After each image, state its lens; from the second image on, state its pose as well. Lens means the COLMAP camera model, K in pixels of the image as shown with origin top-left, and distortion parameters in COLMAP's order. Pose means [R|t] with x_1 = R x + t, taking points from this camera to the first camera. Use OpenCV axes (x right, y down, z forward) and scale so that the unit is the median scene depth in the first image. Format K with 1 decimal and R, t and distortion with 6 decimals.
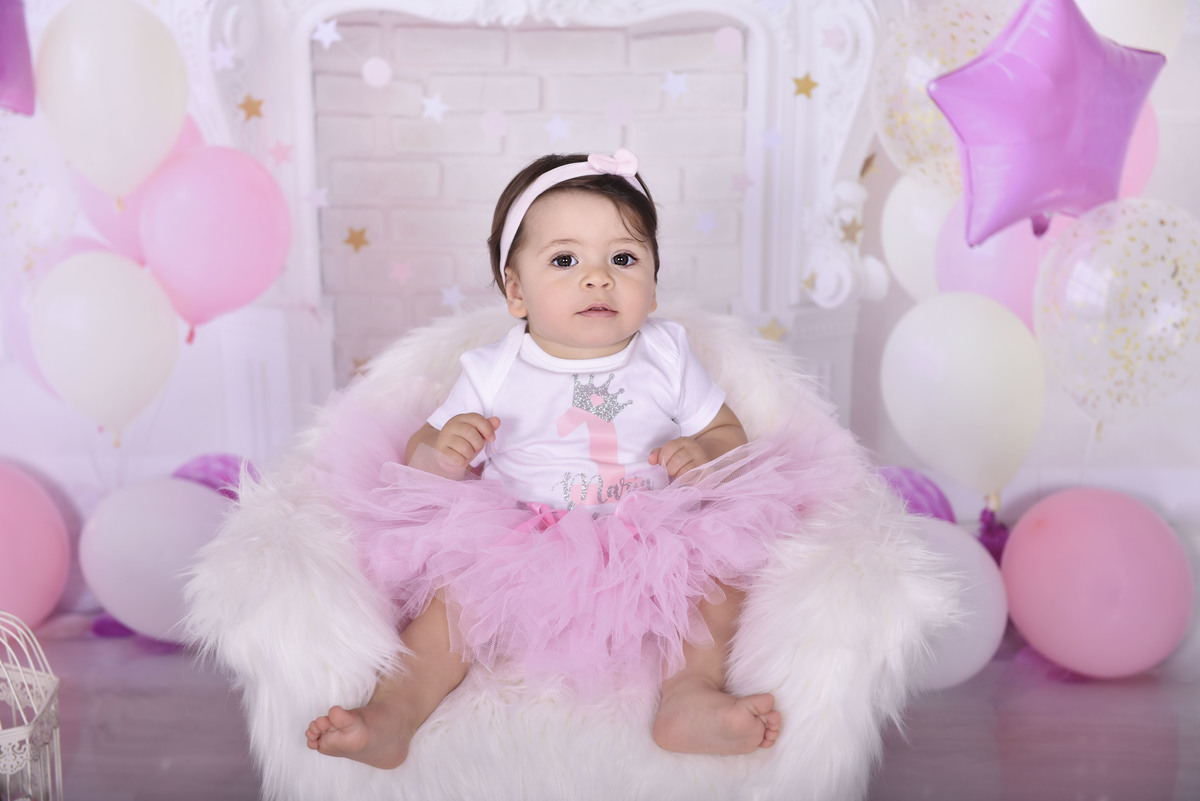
lens RADIAL K [[2114.5, 0, 619.3], [0, 2114.5, 420.4], [0, 0, 1]] dist [0.123351, -0.183748]
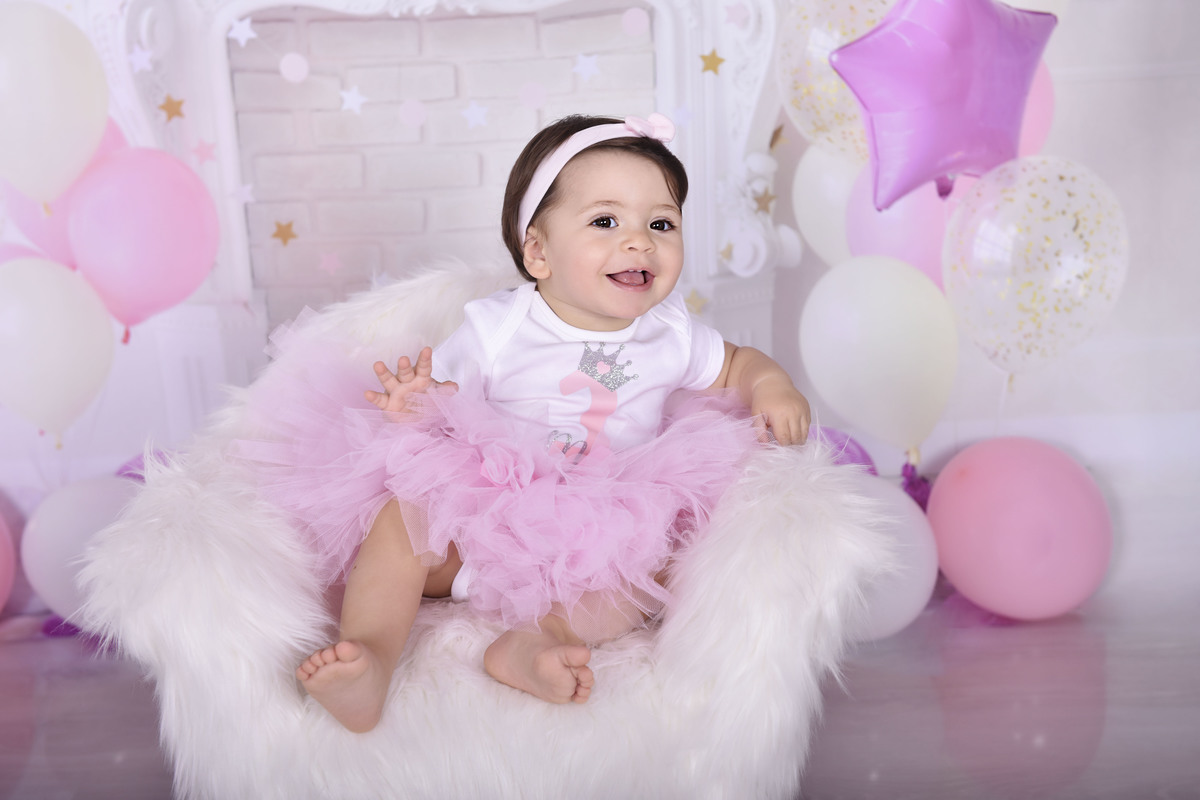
lens RADIAL K [[1860.5, 0, 631.4], [0, 1860.5, 397.8], [0, 0, 1]] dist [0.142815, -0.034887]
pose [[0.998139, -0.051835, 0.032107, 0.010682], [0.052219, 0.998573, -0.011232, 0.013403], [-0.031479, 0.012887, 0.999421, 0.094011]]
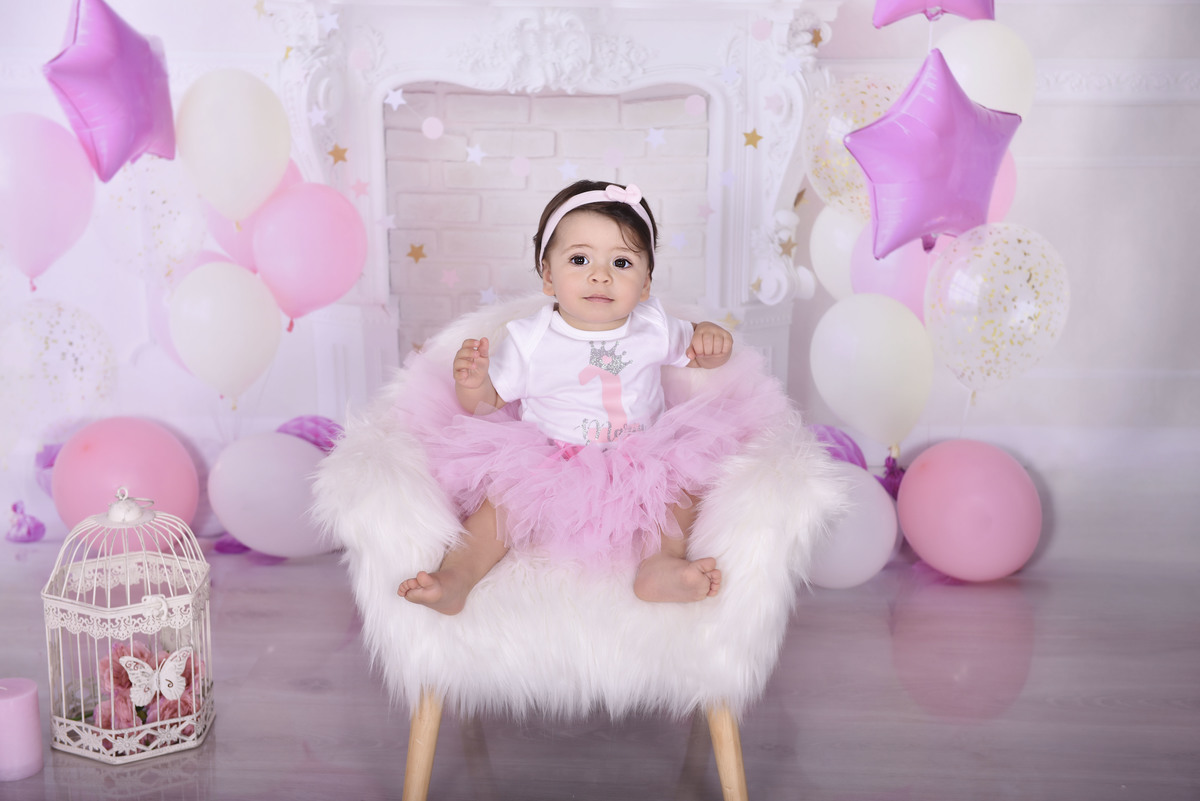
lens RADIAL K [[1806.2, 0, 620.5], [0, 1806.2, 405.3], [0, 0, 1]] dist [0.132277, 0.047837]
pose [[0.999993, 0.001032, 0.003471, 0.000375], [-0.001000, 0.999958, -0.009107, 0.021001], [-0.003480, 0.009104, 0.999953, -0.140608]]
